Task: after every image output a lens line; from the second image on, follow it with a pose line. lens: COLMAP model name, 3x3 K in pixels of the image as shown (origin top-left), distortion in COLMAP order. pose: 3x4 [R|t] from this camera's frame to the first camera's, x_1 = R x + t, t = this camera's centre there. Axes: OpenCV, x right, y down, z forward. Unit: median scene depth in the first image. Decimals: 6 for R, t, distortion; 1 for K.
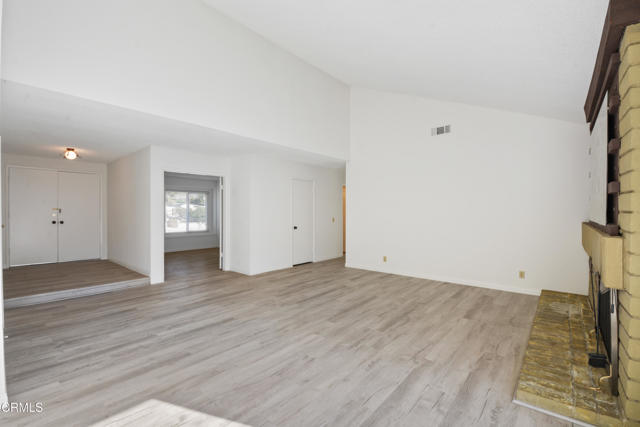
lens RADIAL K [[279.5, 0, 320.2], [0, 279.5, 212.8], [0, 0, 1]] dist [0.002735, -0.002731]
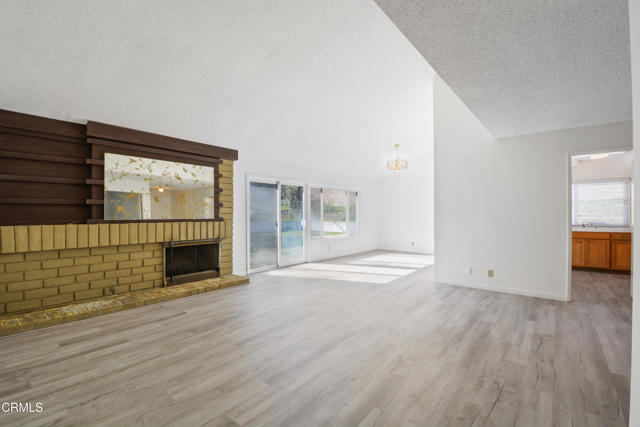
lens RADIAL K [[279.5, 0, 321.3], [0, 279.5, 214.3], [0, 0, 1]] dist [0.002735, -0.002731]
pose [[-0.999980, 0.006306, -0.000533, 0.004626], [0.006305, 0.999980, 0.000613, 0.003647], [0.000536, 0.000610, -1.000000, 1.993958]]
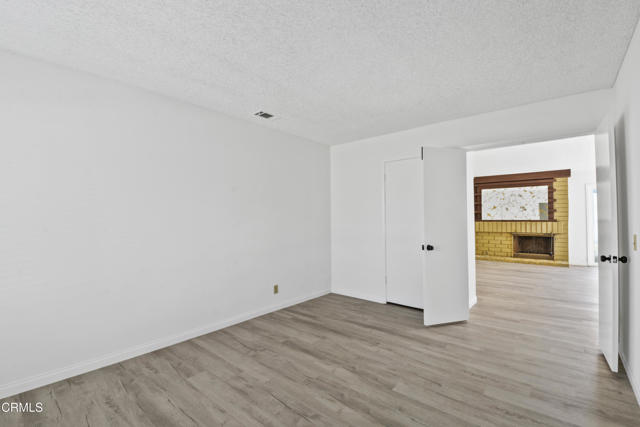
lens RADIAL K [[292.5, 0, 321.5], [0, 292.5, 216.6], [0, 0, 1]] dist [-0.021717, -0.000342]
pose [[0.003693, 0.006390, 0.999973, -1.677074], [0.009204, 0.999937, -0.006424, -0.004330], [-0.999951, 0.009228, 0.003634, 2.279178]]
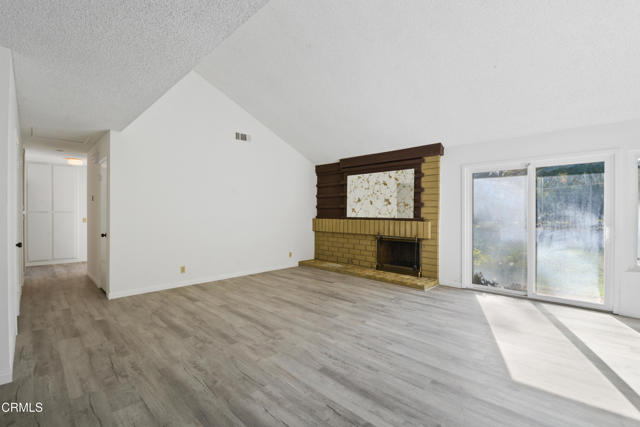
lens RADIAL K [[279.5, 0, 325.7], [0, 279.5, 215.9], [0, 0, 1]] dist [0.002735, -0.002731]
pose [[0.050457, -0.006101, 0.998708, -0.955852], [-0.004865, 0.999968, 0.006355, 0.003054], [-0.998714, -0.005179, 0.050425, 0.929588]]
